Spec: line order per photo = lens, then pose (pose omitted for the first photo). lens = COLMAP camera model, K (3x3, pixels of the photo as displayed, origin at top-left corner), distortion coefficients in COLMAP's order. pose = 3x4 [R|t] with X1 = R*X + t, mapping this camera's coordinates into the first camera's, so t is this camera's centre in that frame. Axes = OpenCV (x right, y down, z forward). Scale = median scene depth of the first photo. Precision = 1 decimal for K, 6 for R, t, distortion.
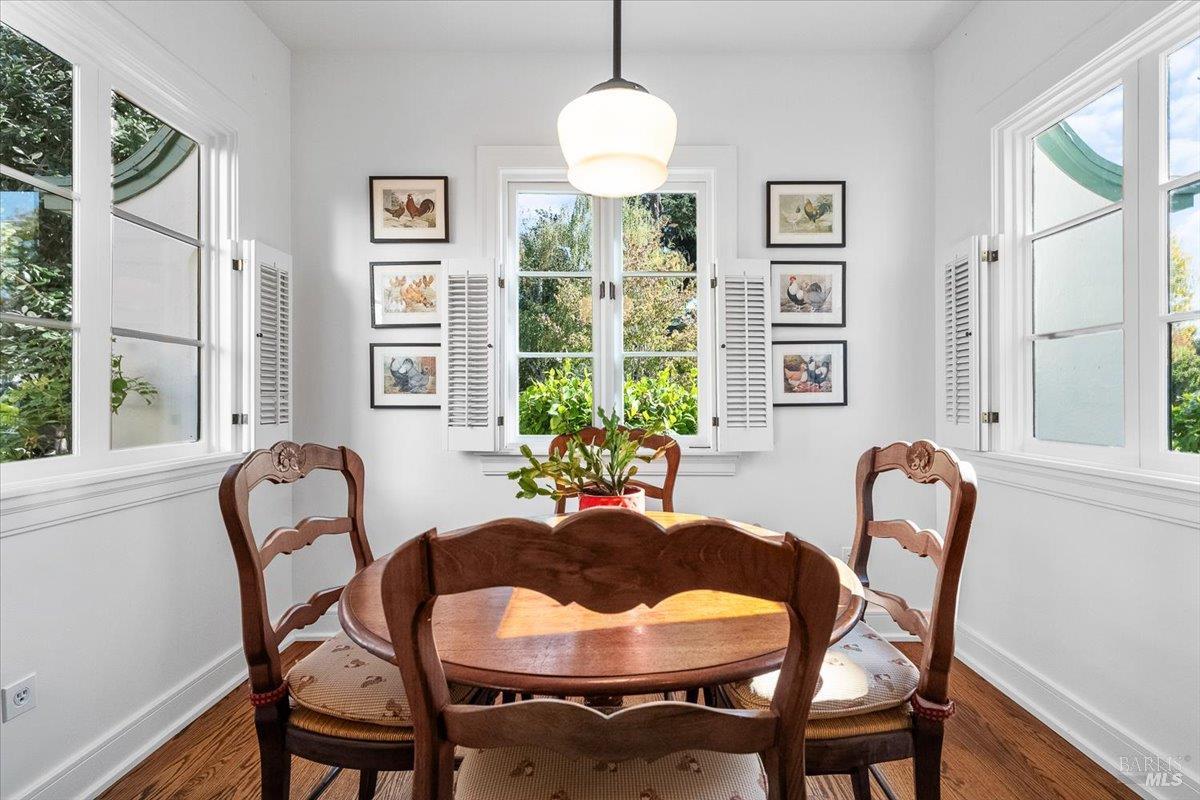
lens RADIAL K [[549.5, 0, 587.8], [0, 549.5, 391.9], [0, 0, 1]] dist [0.000567, 0.000276]
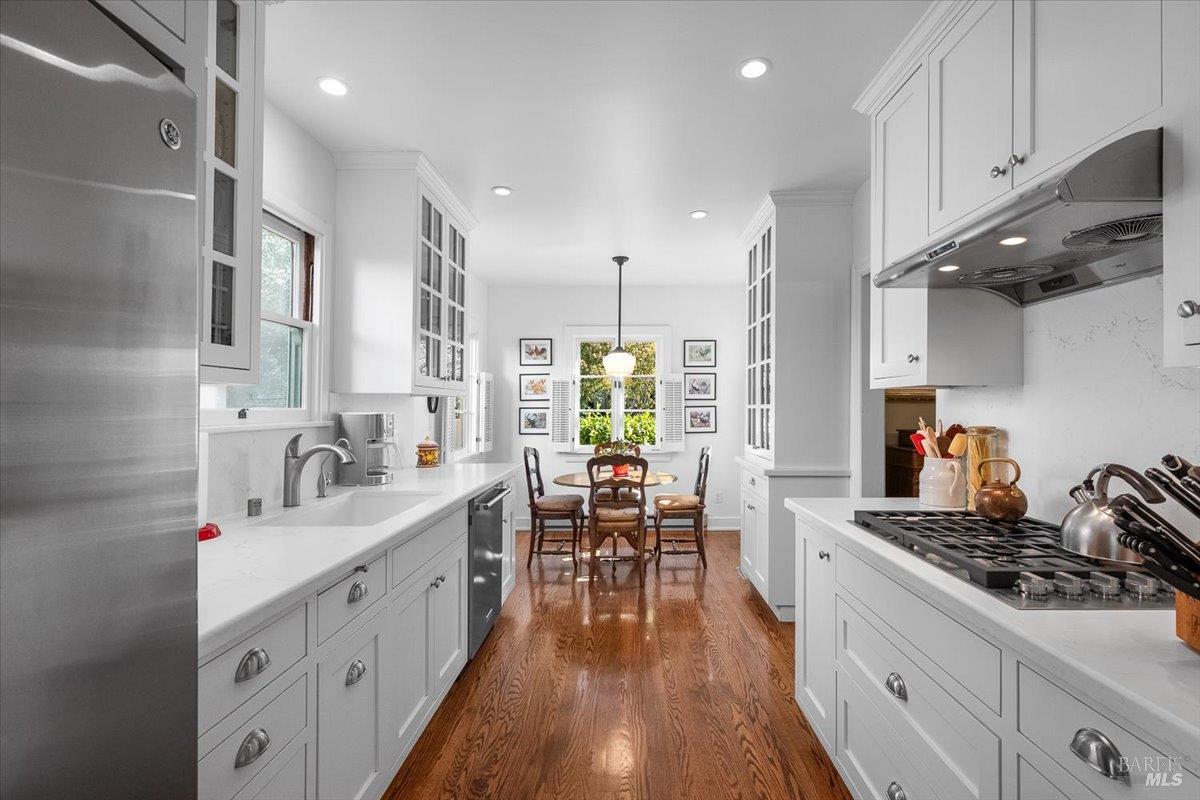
lens RADIAL K [[549.5, 0, 612.4], [0, 549.5, 399.9], [0, 0, 1]] dist [0.000567, 0.000276]
pose [[0.999751, -0.001656, 0.022259, -0.041316], [0.001839, 0.999965, -0.008193, -0.100370], [-0.022244, 0.008232, 0.999719, -1.418748]]
